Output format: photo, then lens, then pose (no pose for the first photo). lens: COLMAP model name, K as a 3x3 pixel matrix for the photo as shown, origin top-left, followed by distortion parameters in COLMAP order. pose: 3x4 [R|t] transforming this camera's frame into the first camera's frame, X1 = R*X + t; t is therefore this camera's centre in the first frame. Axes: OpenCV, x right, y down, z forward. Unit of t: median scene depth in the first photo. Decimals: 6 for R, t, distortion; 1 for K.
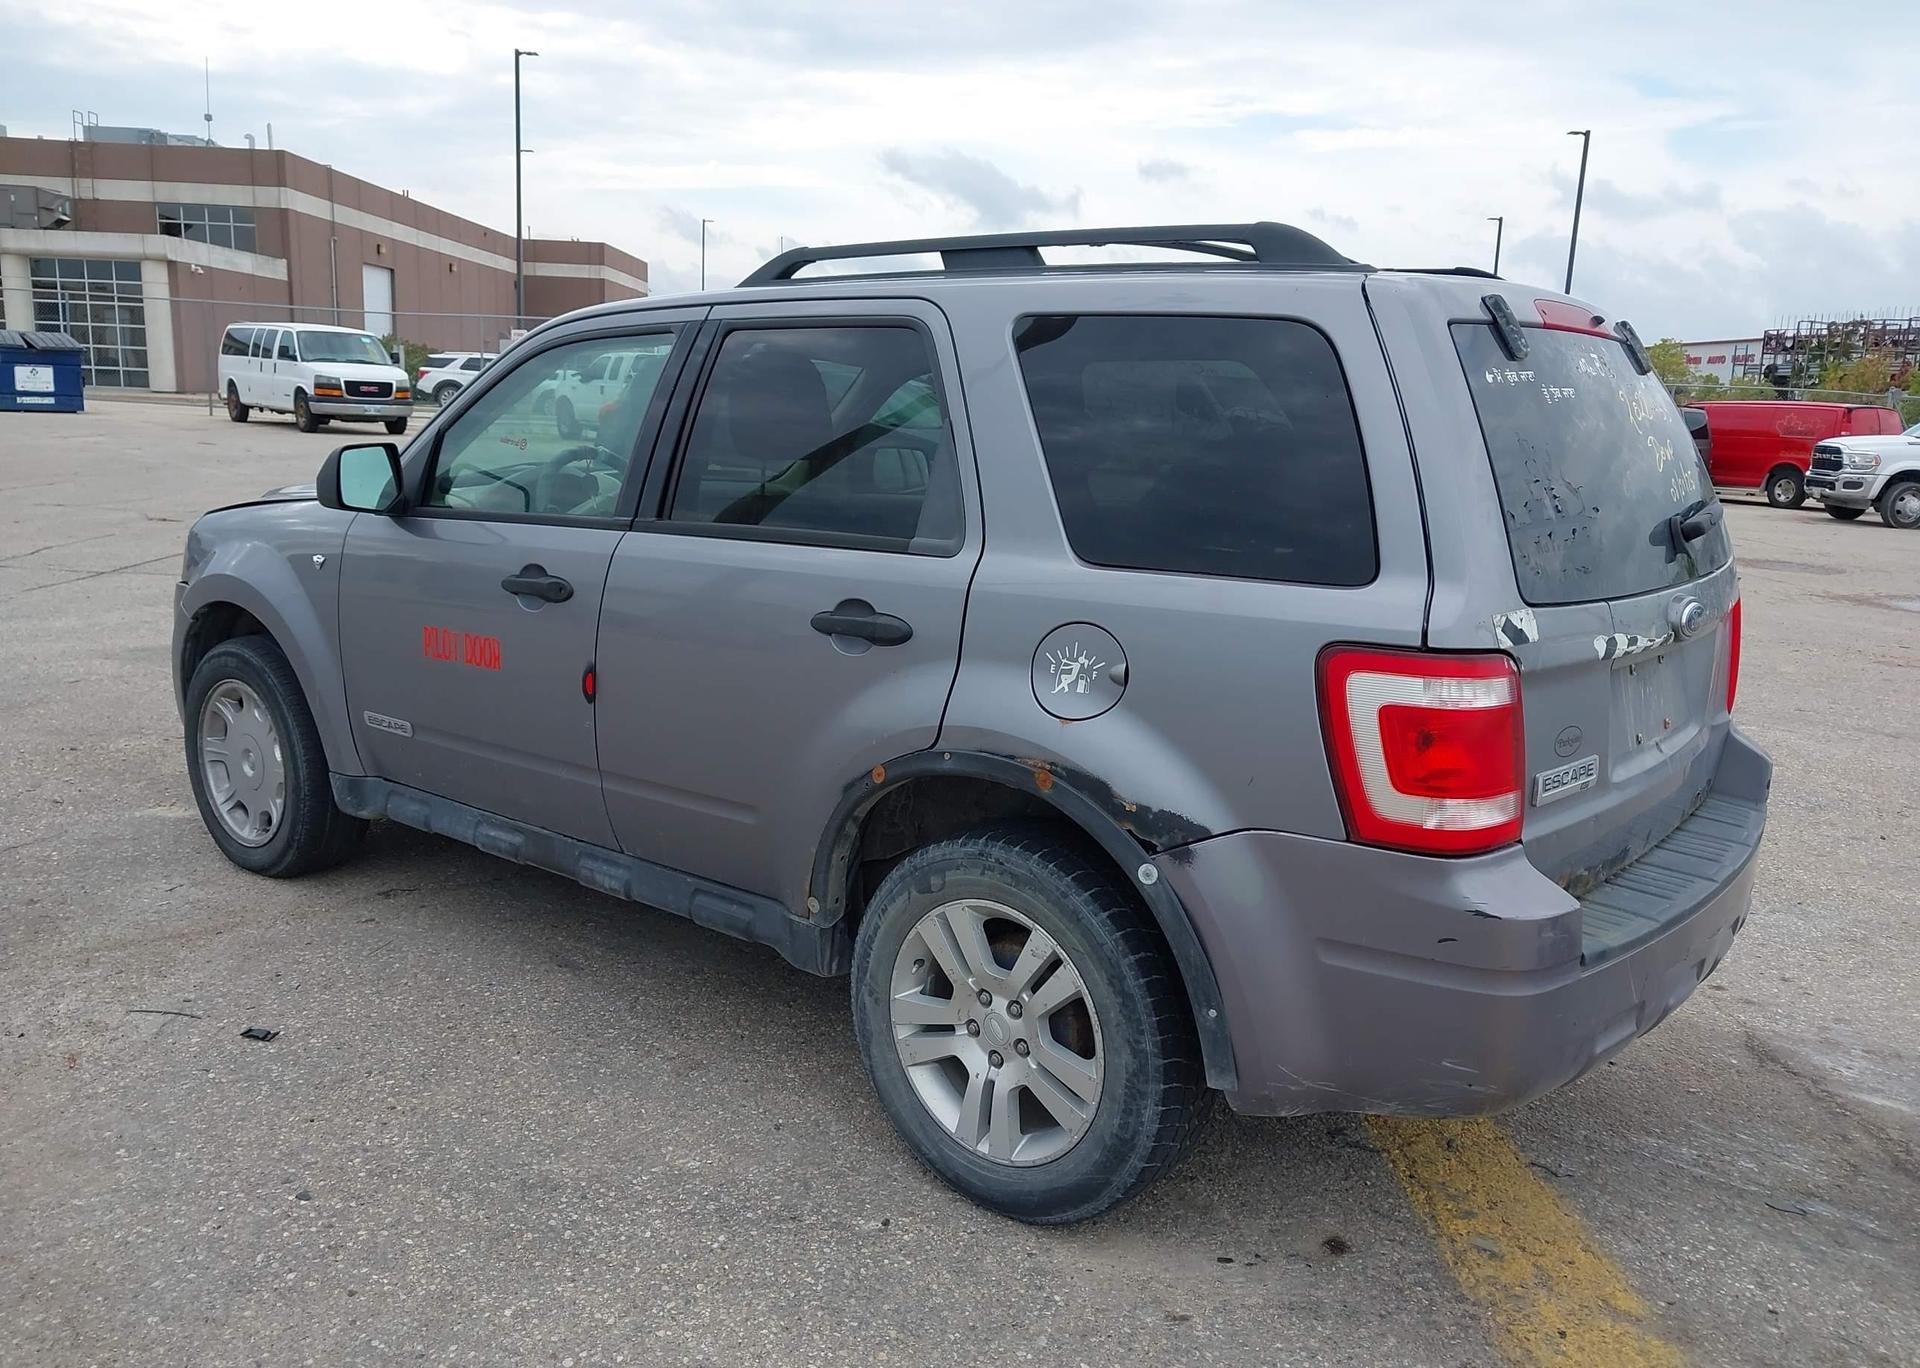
lens RADIAL K [[1492.4, 0, 960.0], [0, 1492.4, 684.0], [0, 0, 1]] dist [0.093864, -0.137044]
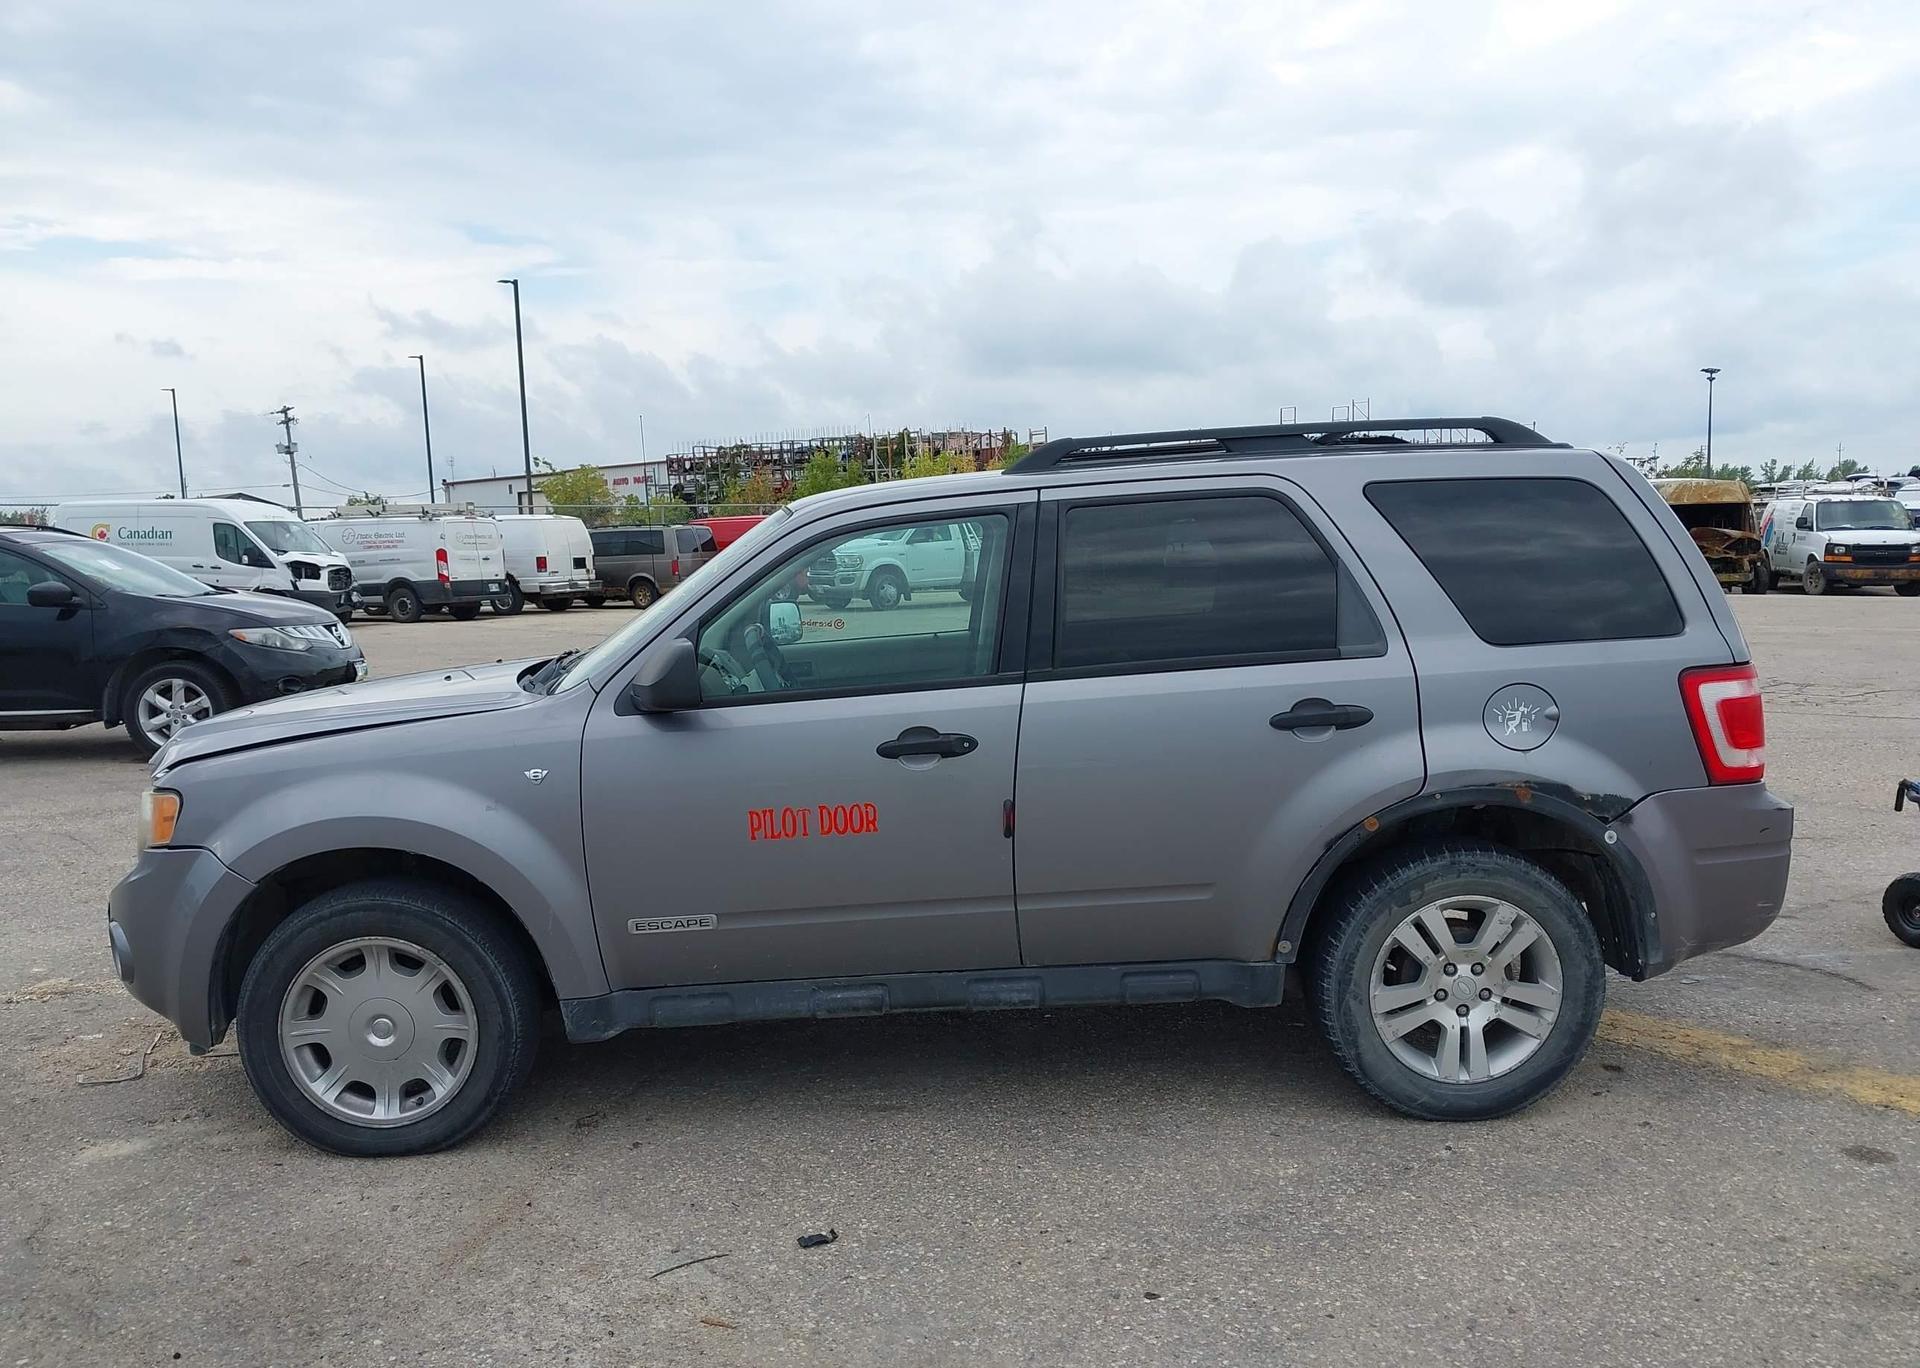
lens RADIAL K [[1500.7, 0, 947.1], [0, 1500.7, 673.7], [0, 0, 1]] dist [0.094931, -0.187664]
pose [[0.767053, -0.128046, 0.628676, -0.109685], [0.184070, 0.982609, -0.024453, -0.010067], [-0.614612, 0.134477, 0.777283, 0.015476]]
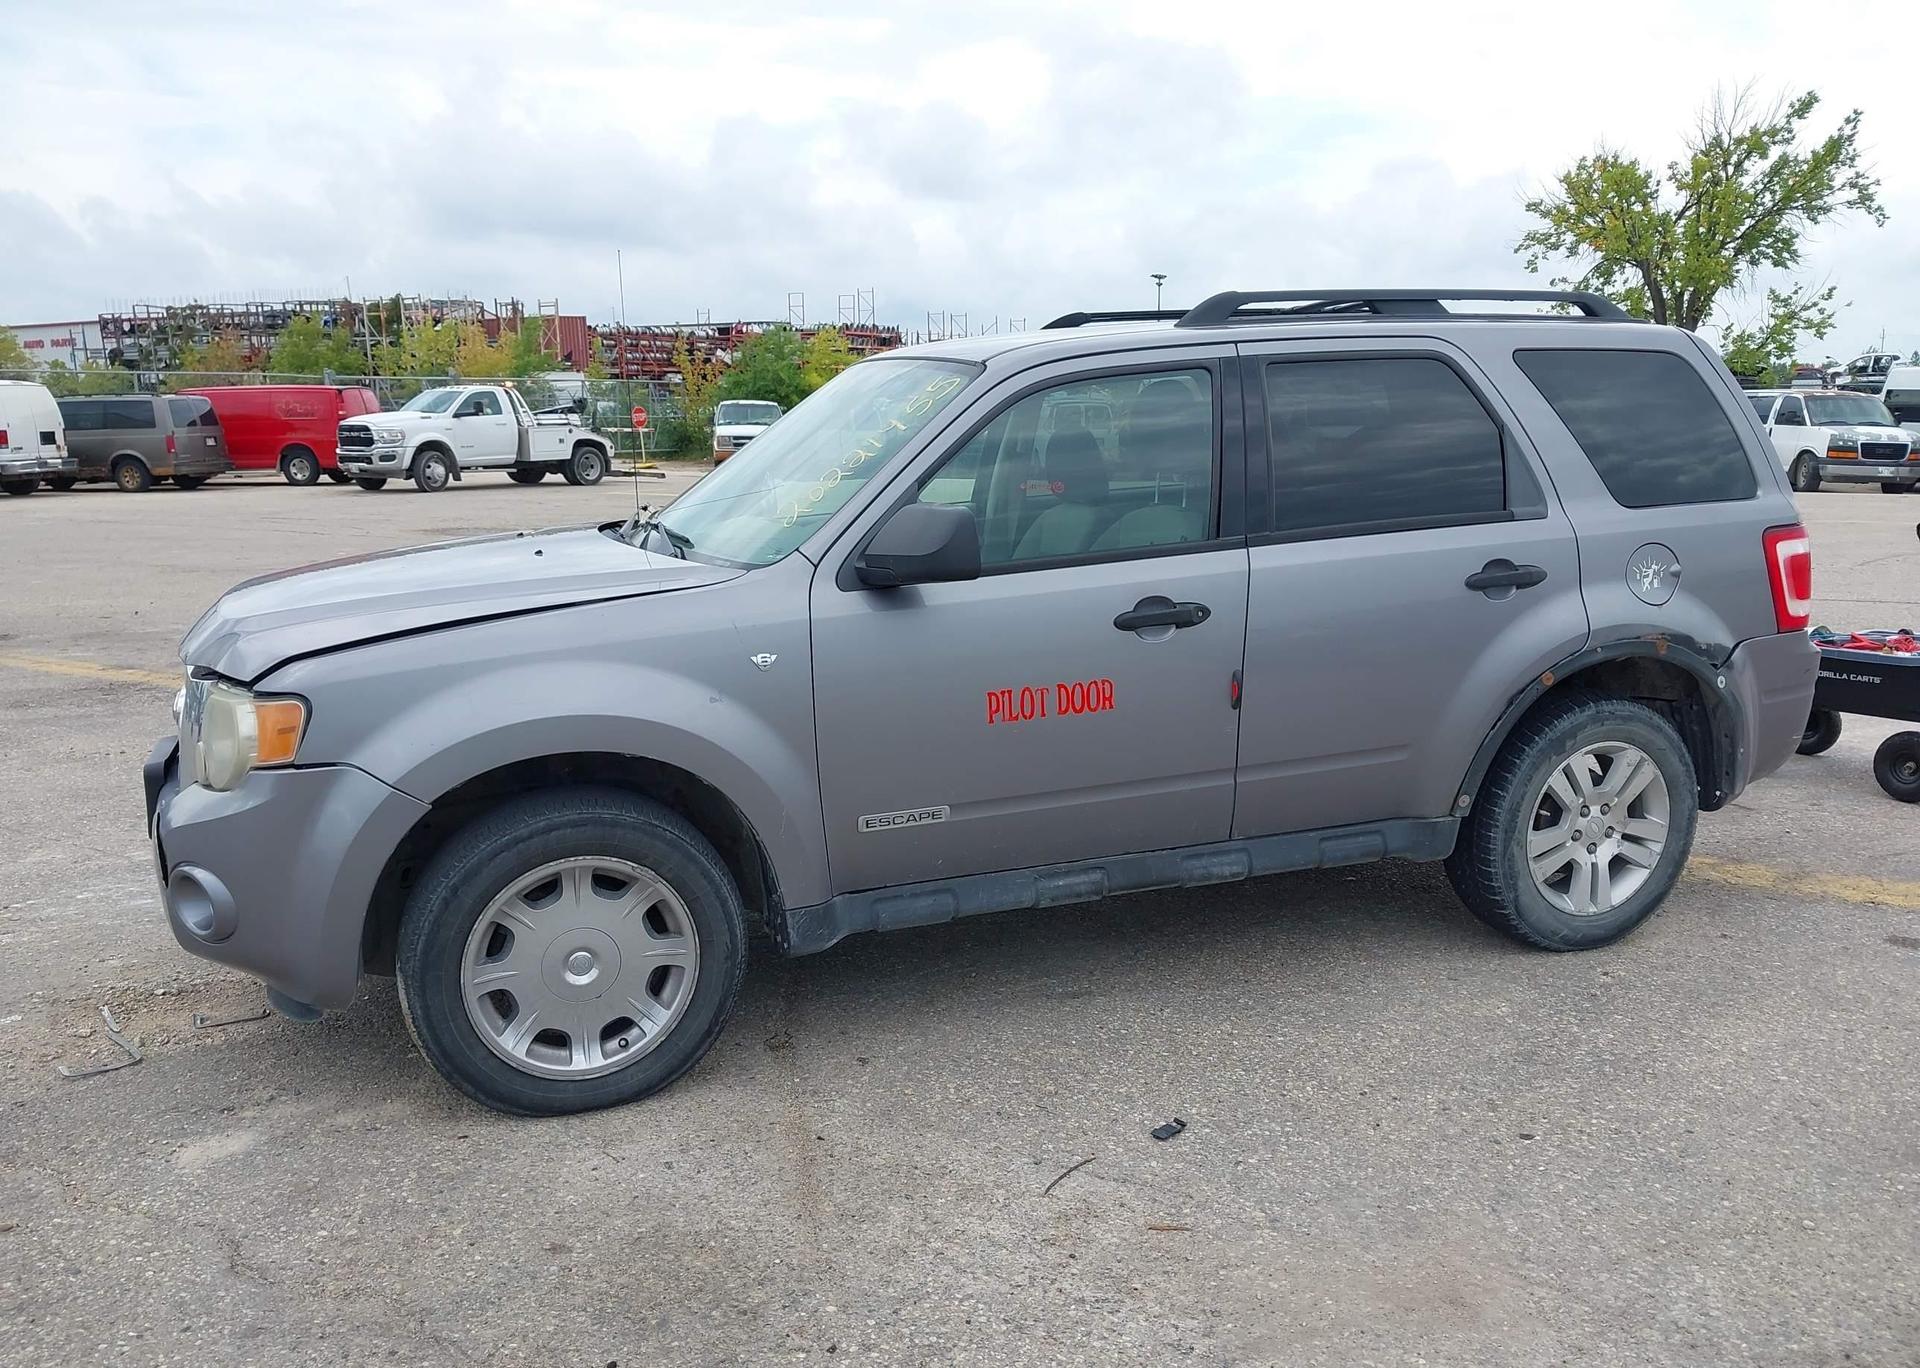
lens RADIAL K [[1519.1, 0, 947.9], [0, 1519.1, 675.0], [0, 0, 1]] dist [0.051398, -0.102120]
pose [[0.516770, -0.199746, 0.832497, -0.142881], [0.195858, 0.974196, 0.112166, -0.019839], [-0.833420, 0.105087, 0.542557, 0.064462]]
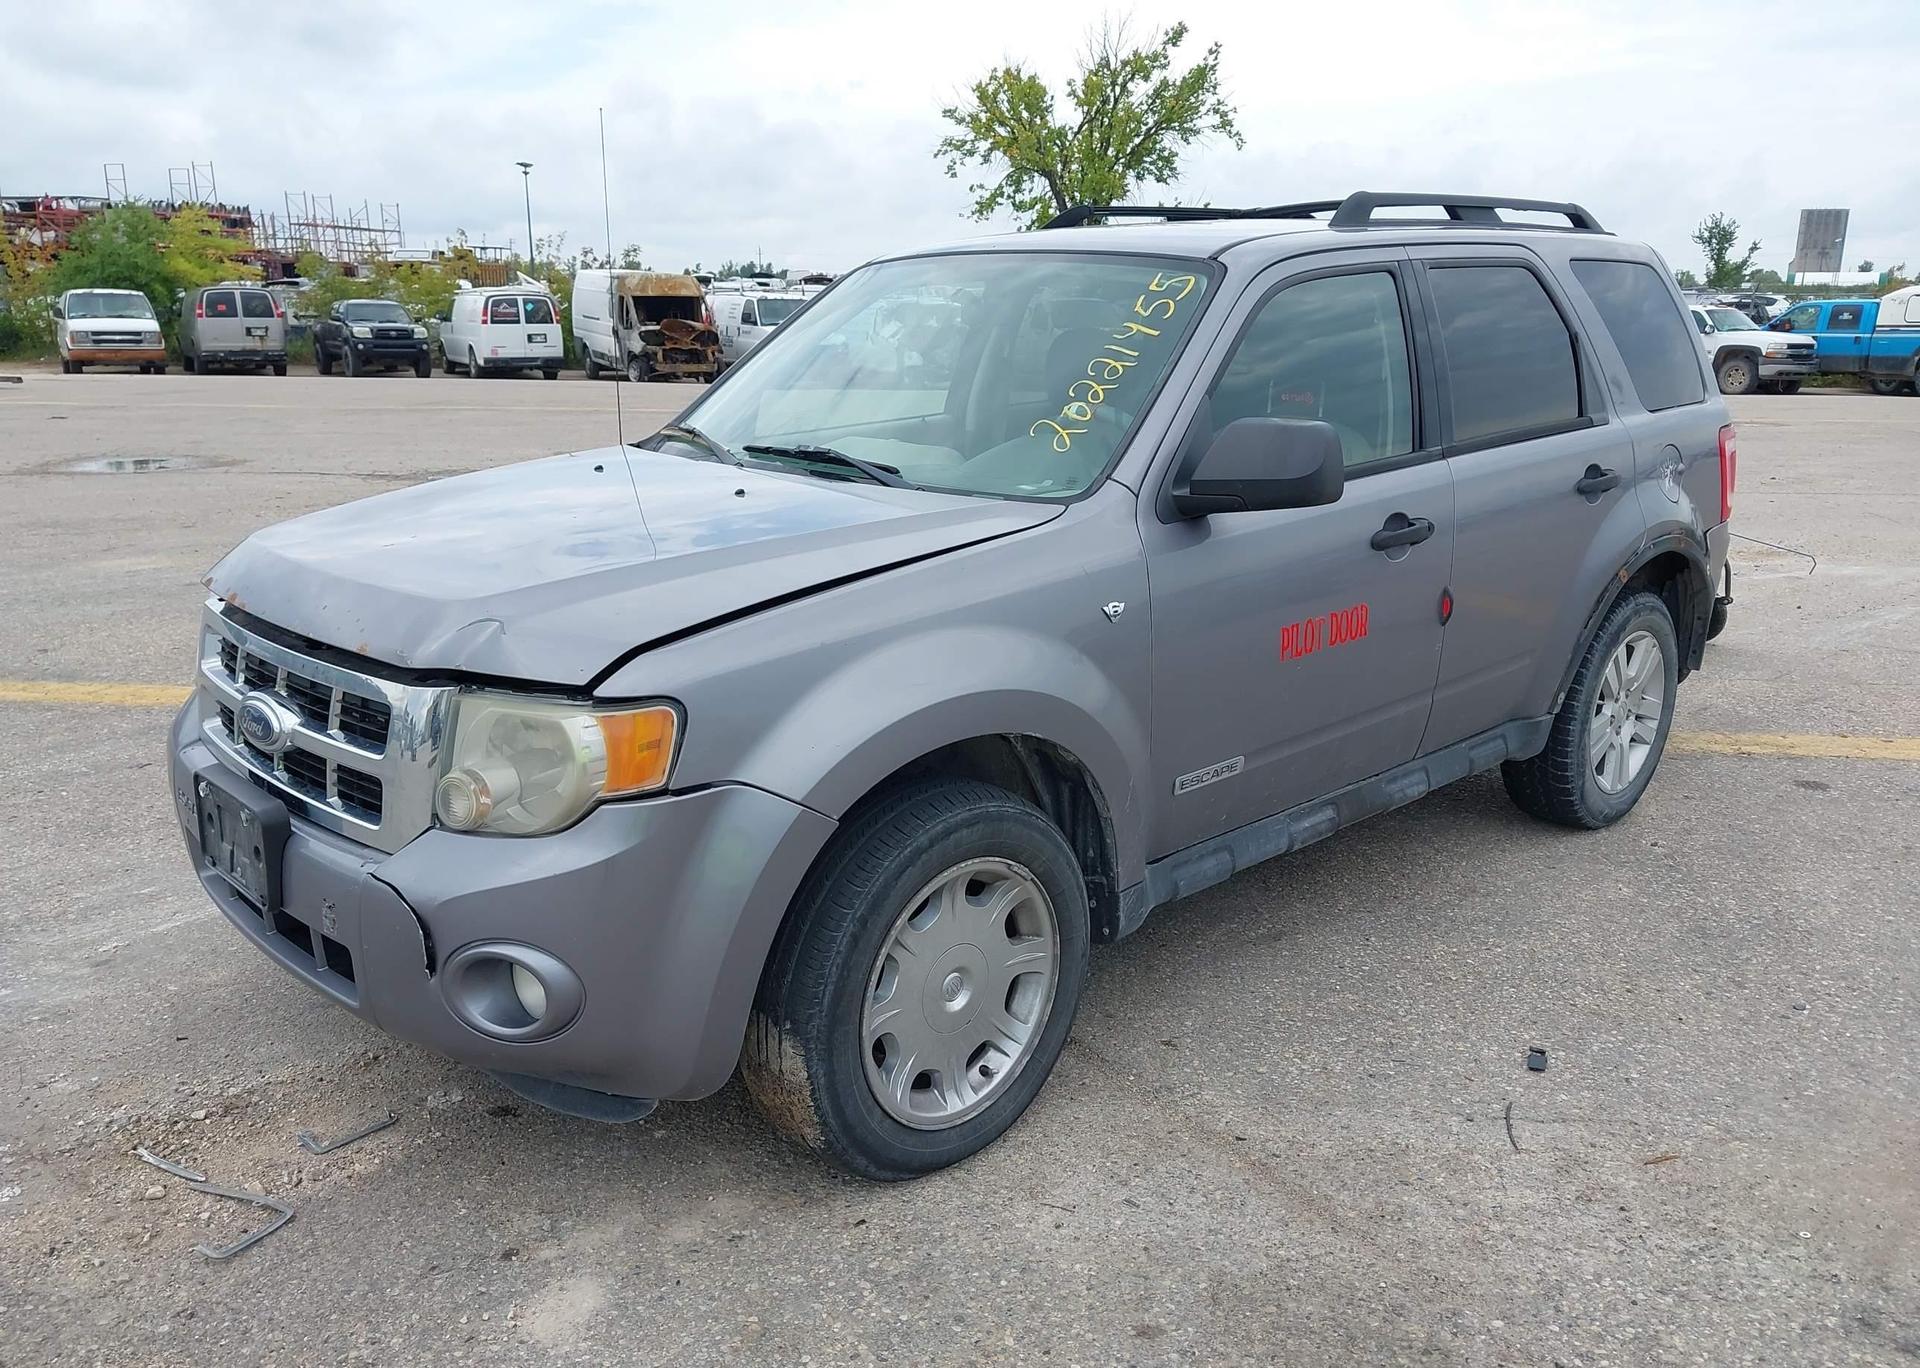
lens RADIAL K [[1513.1, 0, 967.9], [0, 1513.1, 680.0], [0, 0, 1]] dist [0.074074, -0.121545]
pose [[0.137492, -0.282944, 0.949231, -0.150183], [0.190816, 0.947947, 0.254923, -0.032847], [-0.971949, 0.146078, 0.184325, 0.127488]]
